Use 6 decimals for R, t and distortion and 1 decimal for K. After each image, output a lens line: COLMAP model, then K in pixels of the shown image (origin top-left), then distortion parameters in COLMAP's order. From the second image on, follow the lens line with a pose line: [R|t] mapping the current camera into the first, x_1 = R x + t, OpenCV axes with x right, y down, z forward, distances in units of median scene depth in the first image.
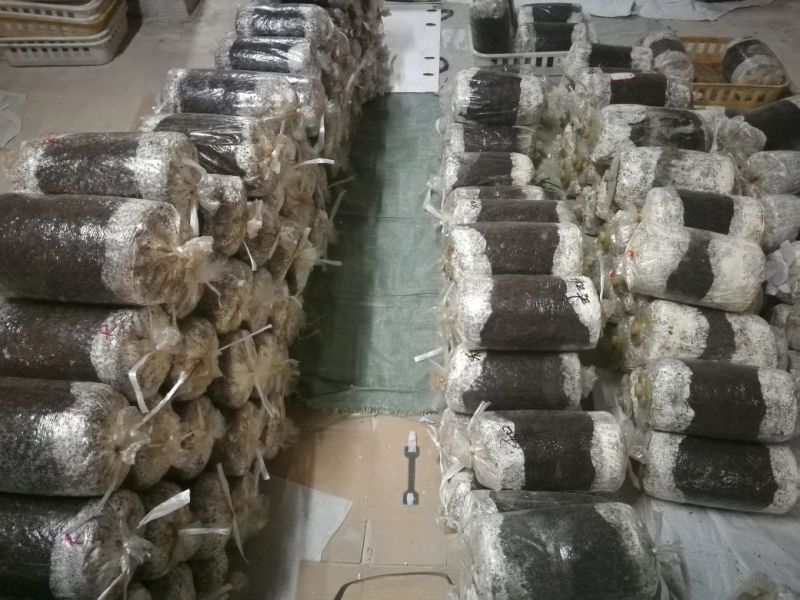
lens RADIAL K [[651.2, 0, 395.6], [0, 651.2, 297.1], [0, 0, 1]] dist [0.060402, -0.111357]
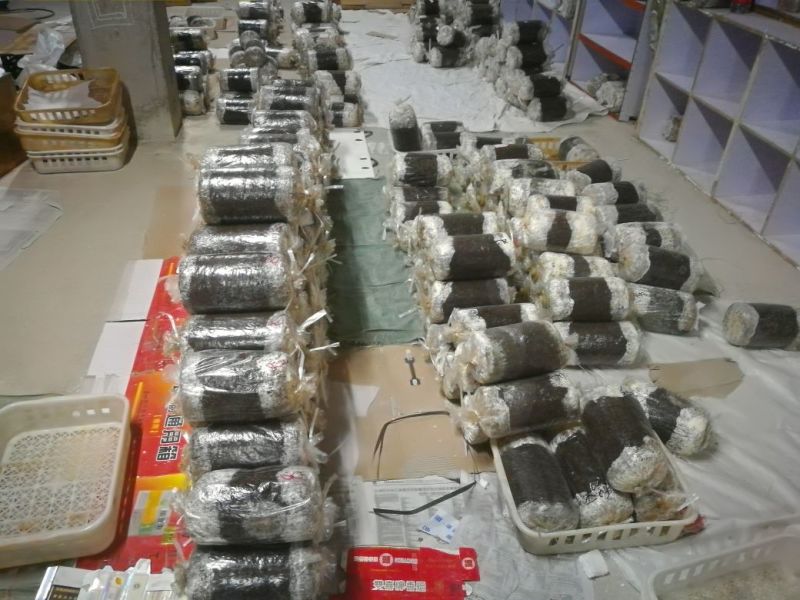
lens RADIAL K [[651.2, 0, 395.6], [0, 651.2, 297.1], [0, 0, 1]] dist [0.060402, -0.111357]
pose [[0.980709, -0.067664, 0.183386, -0.256748], [0.108318, 0.969080, -0.221699, 0.393841], [-0.162715, 0.237286, 0.957716, -0.461758]]
